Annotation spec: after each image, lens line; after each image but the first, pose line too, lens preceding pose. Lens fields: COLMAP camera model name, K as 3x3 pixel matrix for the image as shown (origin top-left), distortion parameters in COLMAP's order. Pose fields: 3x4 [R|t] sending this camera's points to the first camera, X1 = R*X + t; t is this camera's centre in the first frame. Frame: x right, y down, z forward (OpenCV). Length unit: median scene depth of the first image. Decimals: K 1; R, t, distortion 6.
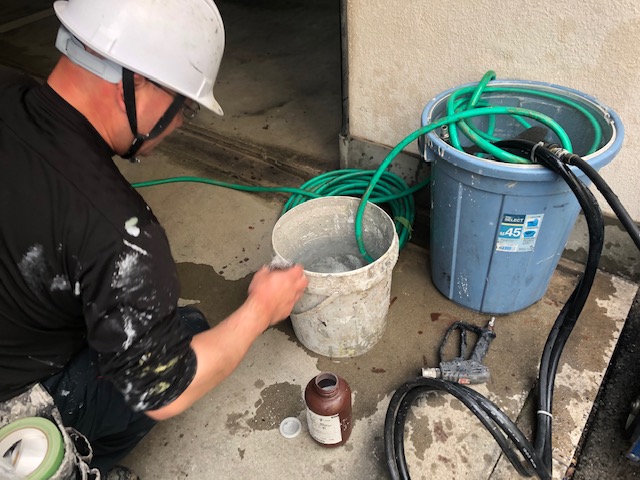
lens RADIAL K [[516.8, 0, 315.5], [0, 516.8, 240.6], [0, 0, 1]] dist [0.037381, -0.008152]
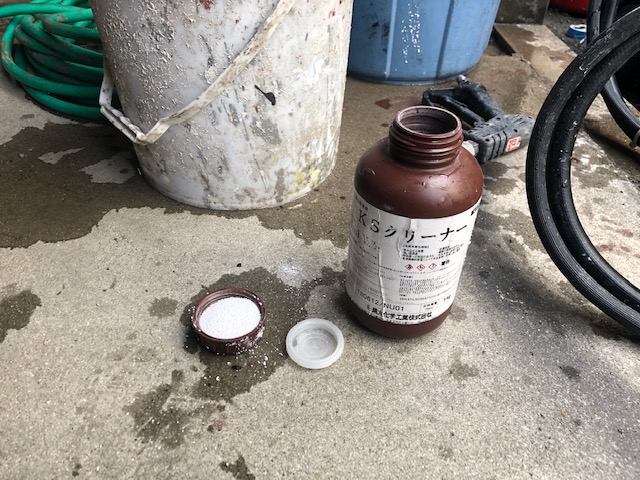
lens RADIAL K [[516.8, 0, 320.1], [0, 516.8, 233.9], [0, 0, 1]] dist [0.037381, -0.008152]
pose [[0.782312, -0.326599, 0.530397, -0.215239], [0.344189, 0.936368, 0.068918, 0.255360], [-0.519155, 0.128641, 0.844944, 0.655929]]
